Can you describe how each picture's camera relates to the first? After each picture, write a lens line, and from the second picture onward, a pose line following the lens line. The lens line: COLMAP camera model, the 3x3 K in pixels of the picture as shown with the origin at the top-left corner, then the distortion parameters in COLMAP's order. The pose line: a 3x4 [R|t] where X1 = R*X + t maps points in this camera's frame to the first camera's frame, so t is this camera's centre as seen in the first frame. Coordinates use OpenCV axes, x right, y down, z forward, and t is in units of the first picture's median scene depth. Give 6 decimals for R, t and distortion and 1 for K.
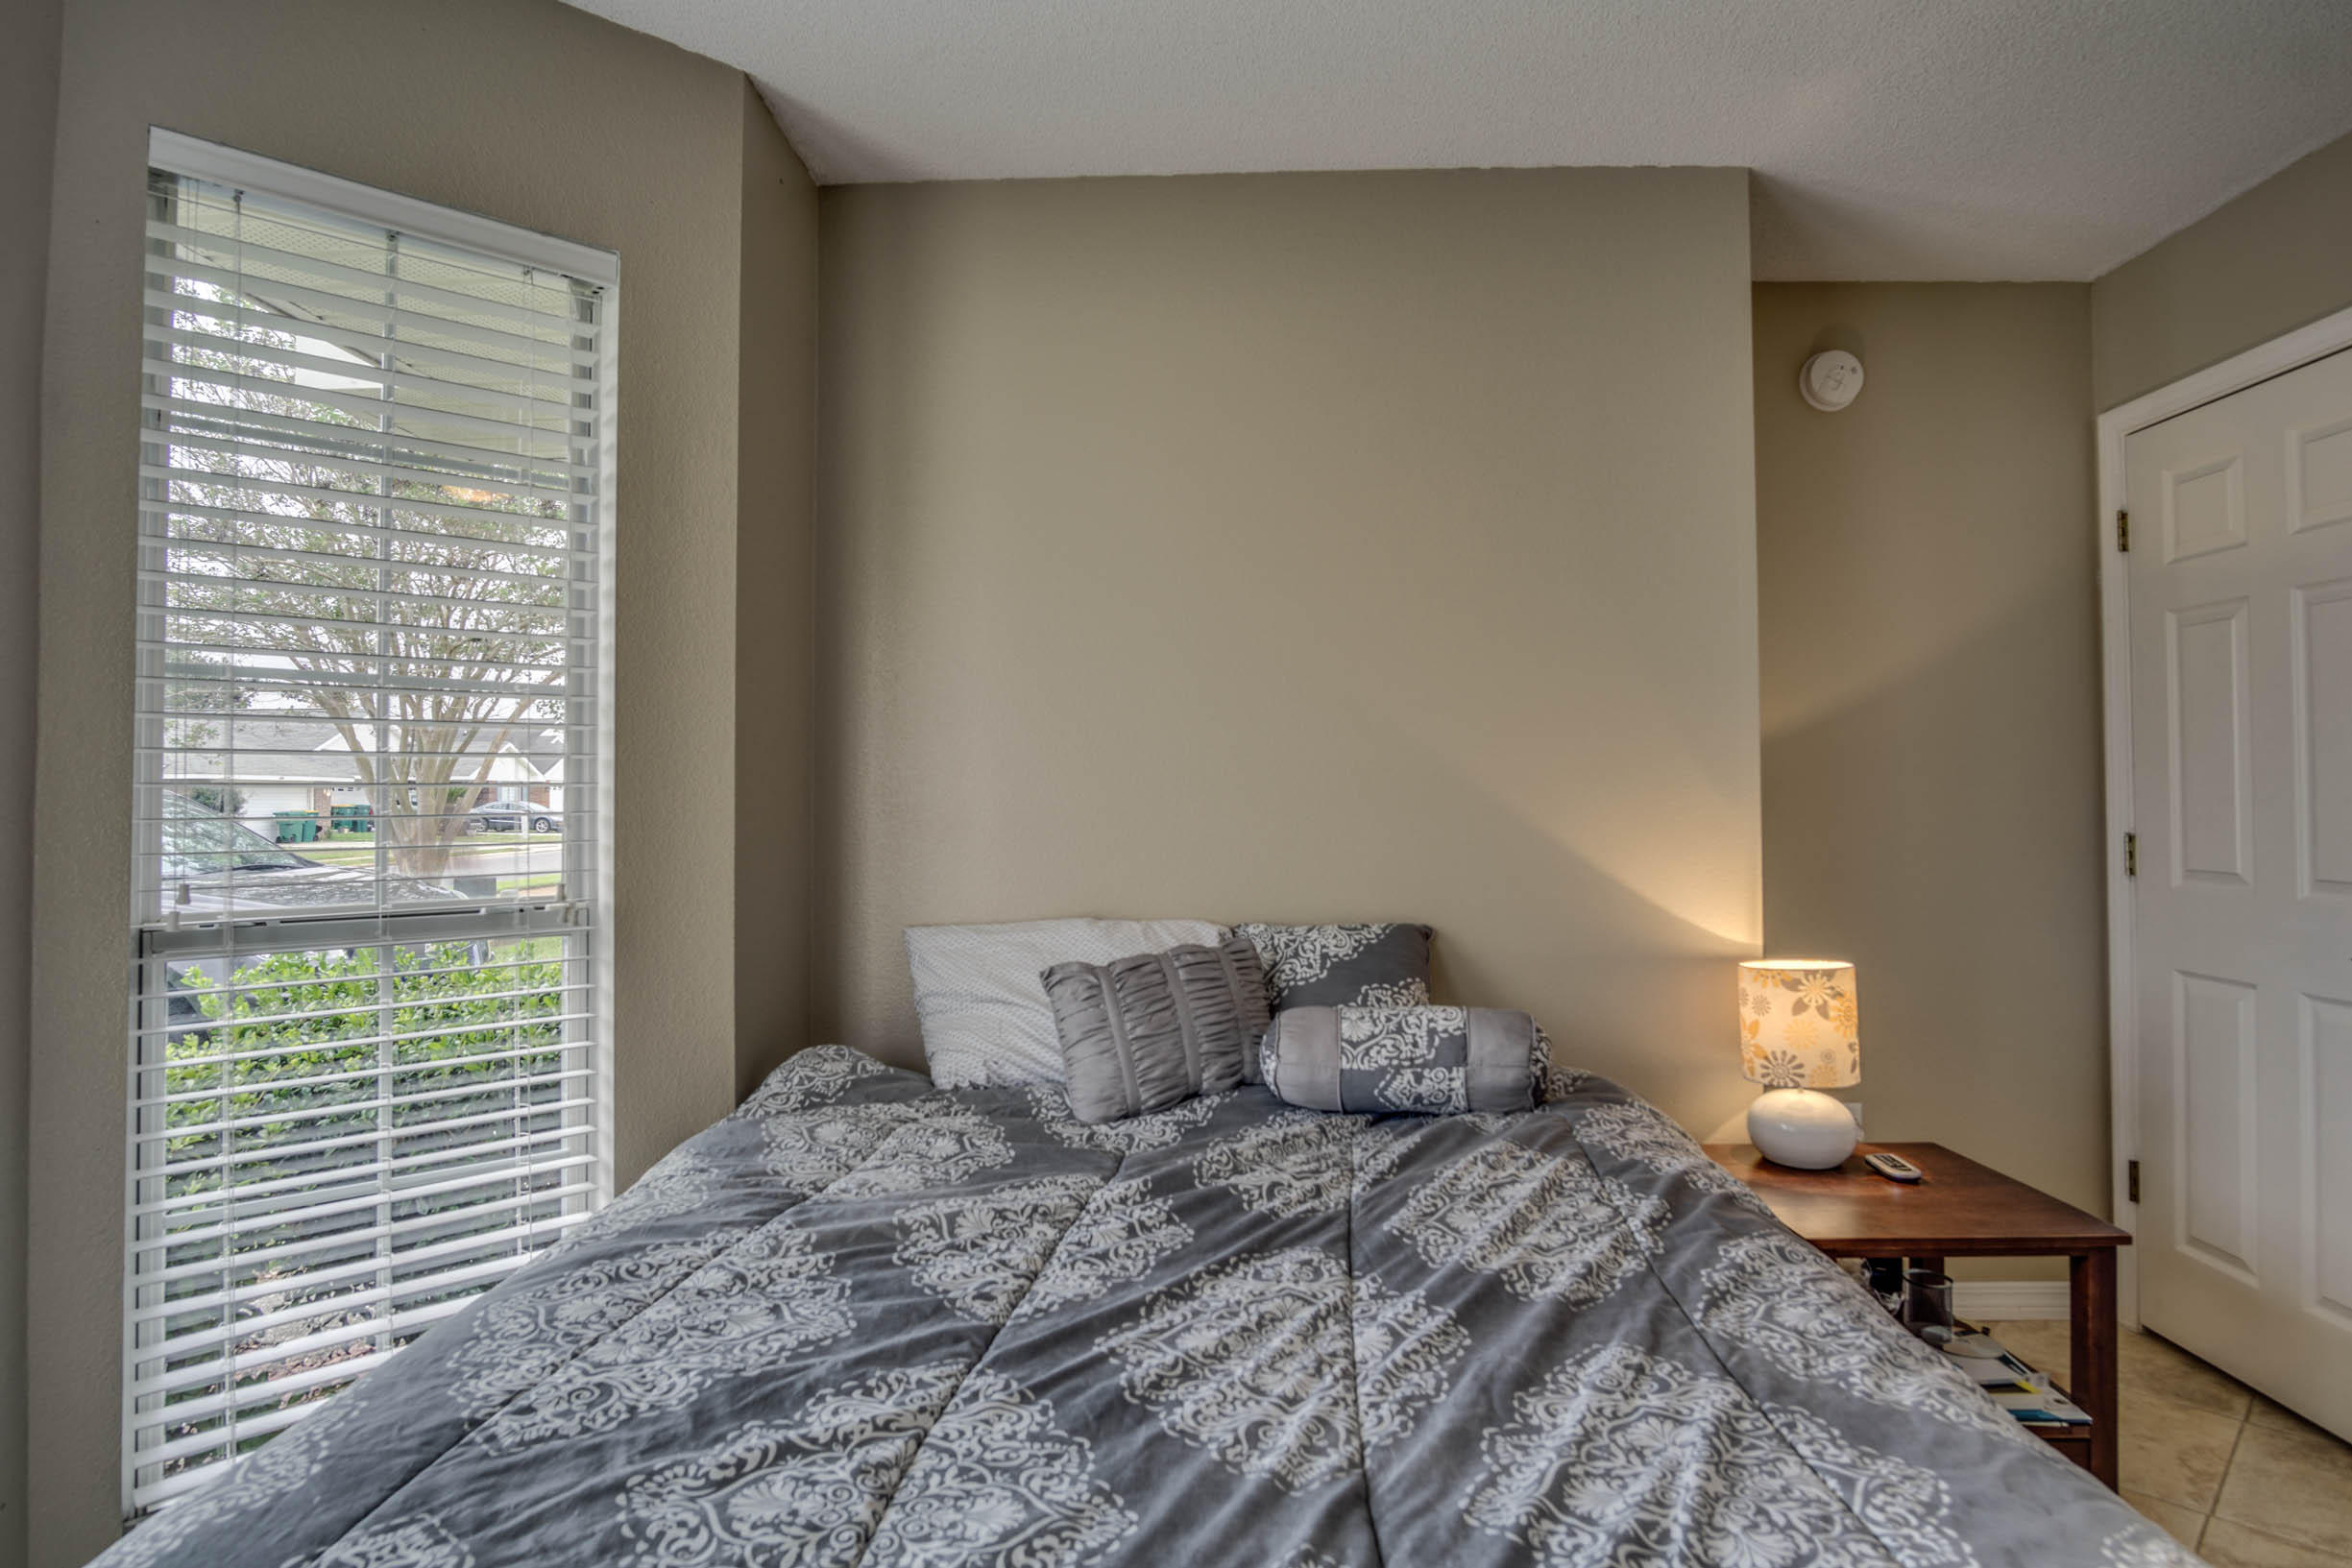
lens RADIAL K [[1265.0, 0, 1171.1], [0, 1265.0, 726.3], [0, 0, 1]] dist [-0.023962, 0.003210]
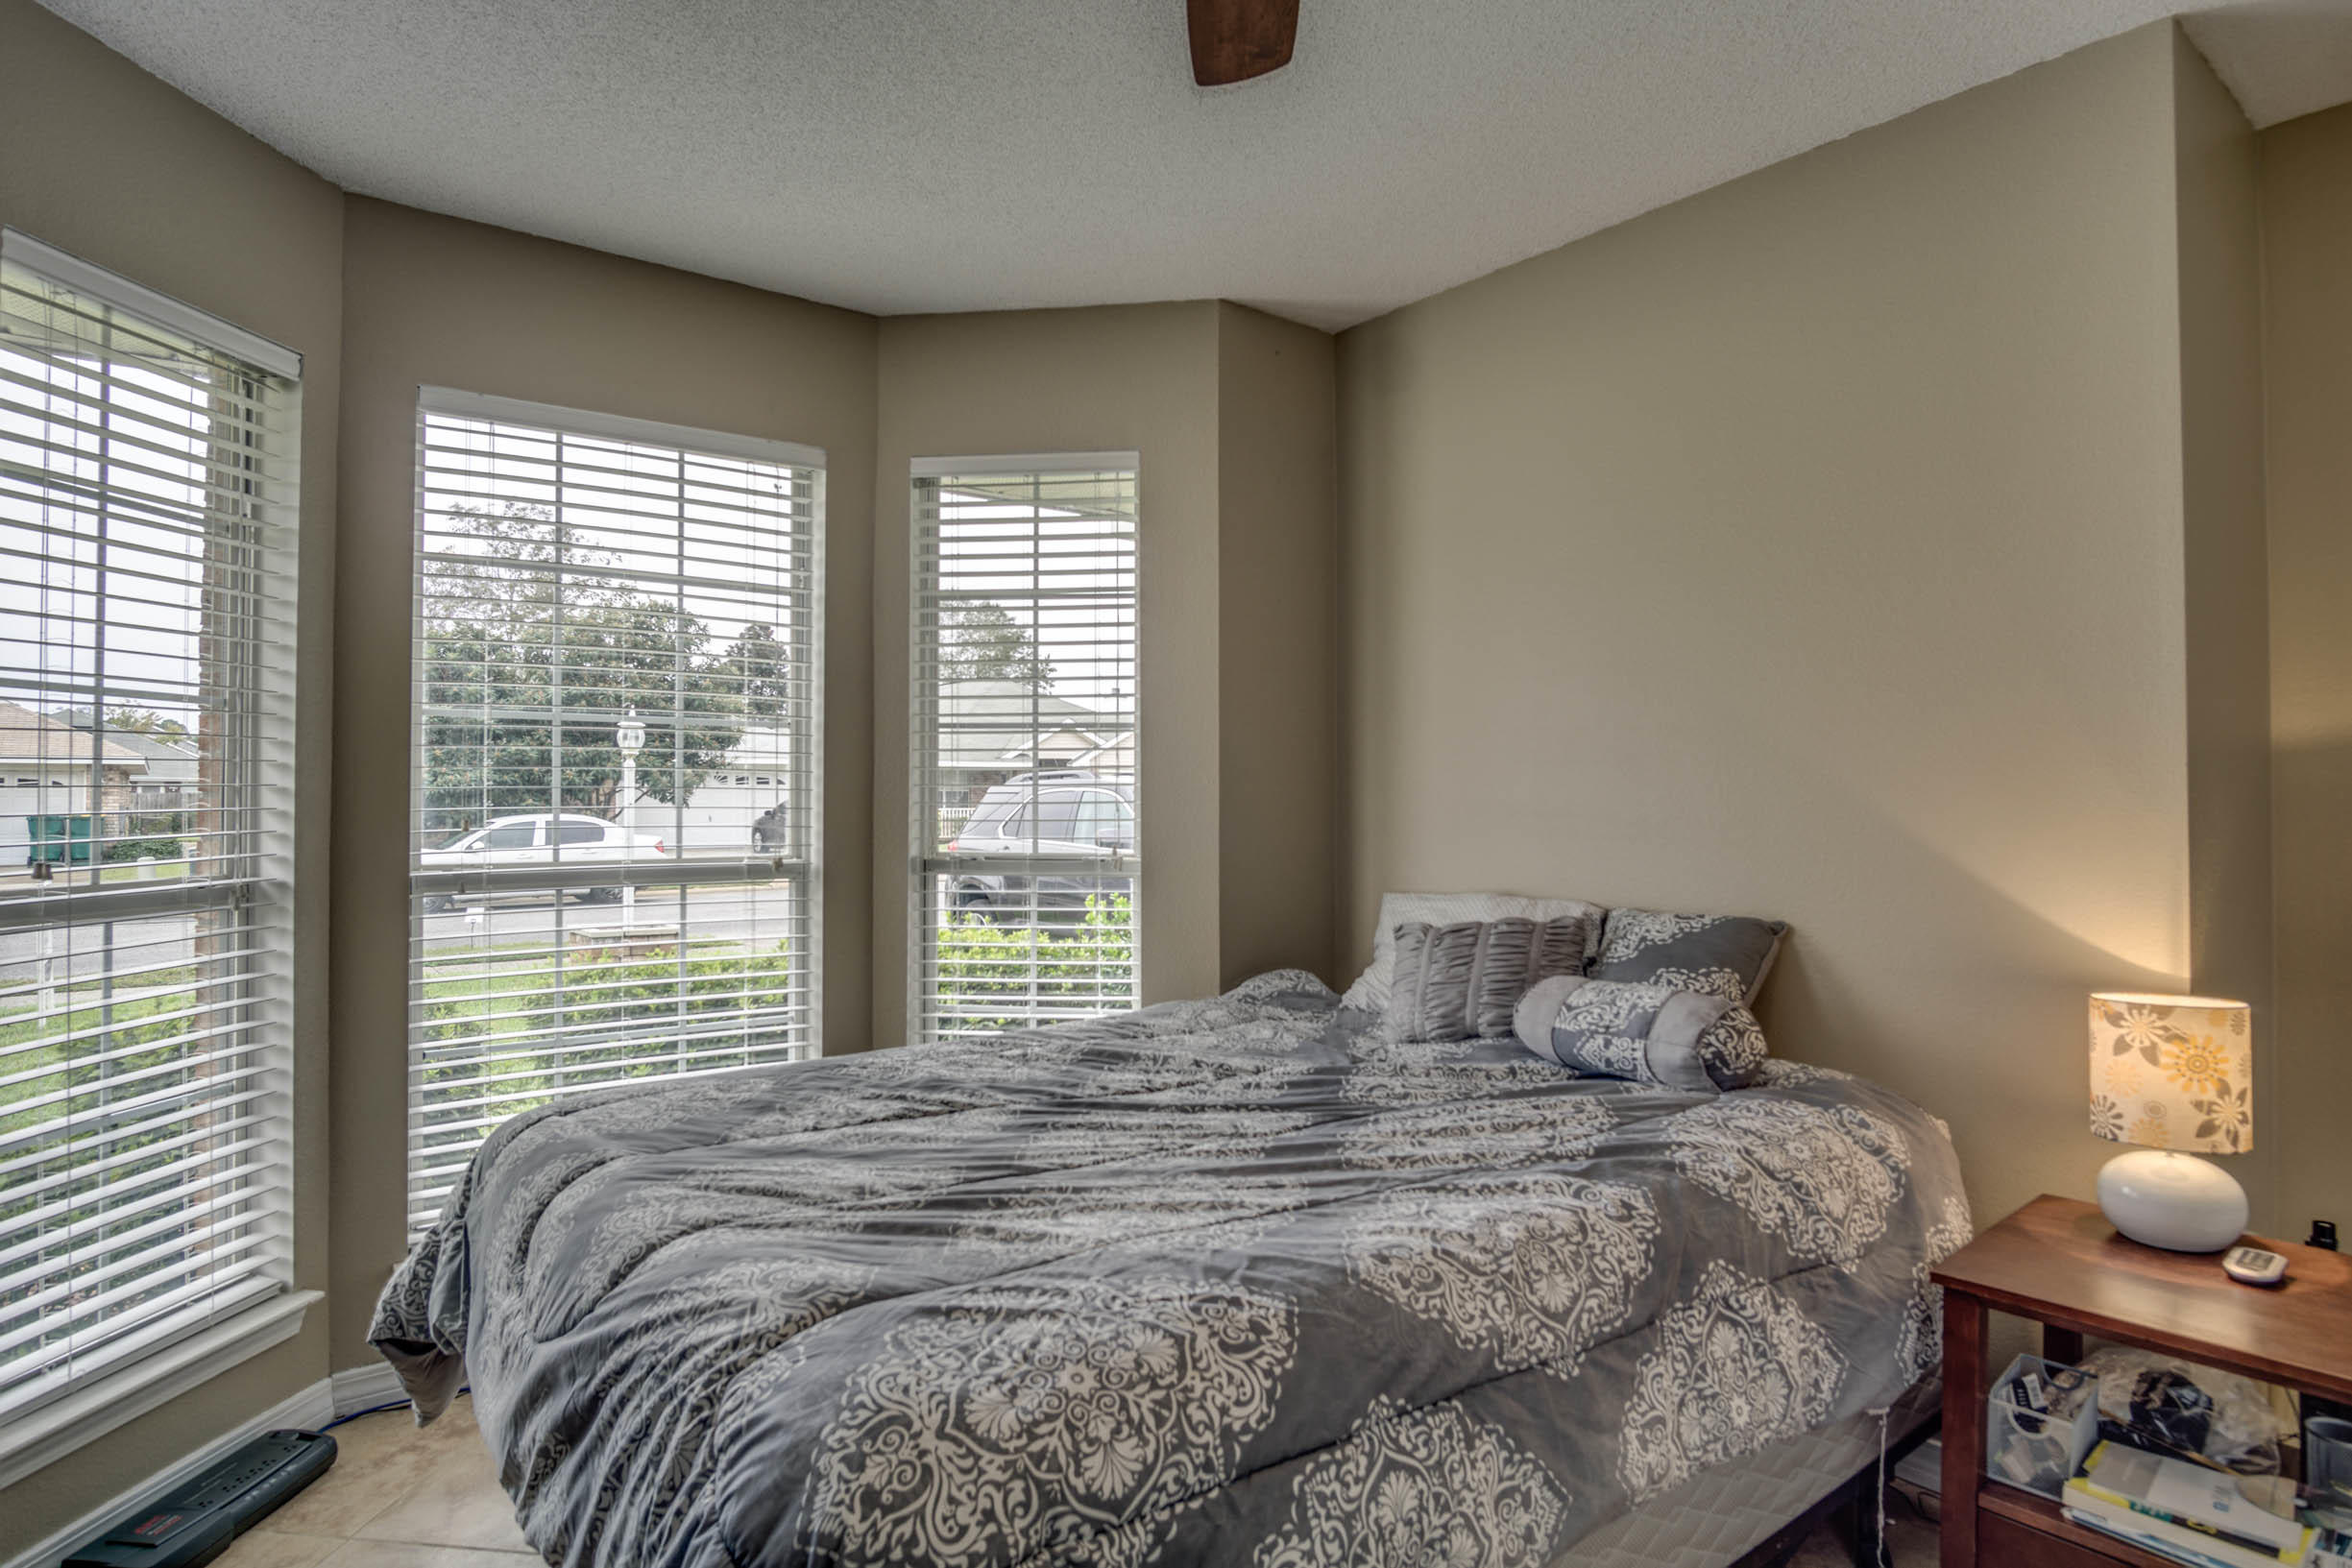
lens RADIAL K [[1265.0, 0, 1171.1], [0, 1265.0, 726.3], [0, 0, 1]] dist [-0.023962, 0.003210]
pose [[0.650747, -0.037487, -0.758369, 0.738544], [0.038823, 0.999117, -0.016074, -0.000700], [0.758301, -0.018982, 0.651628, -0.018232]]
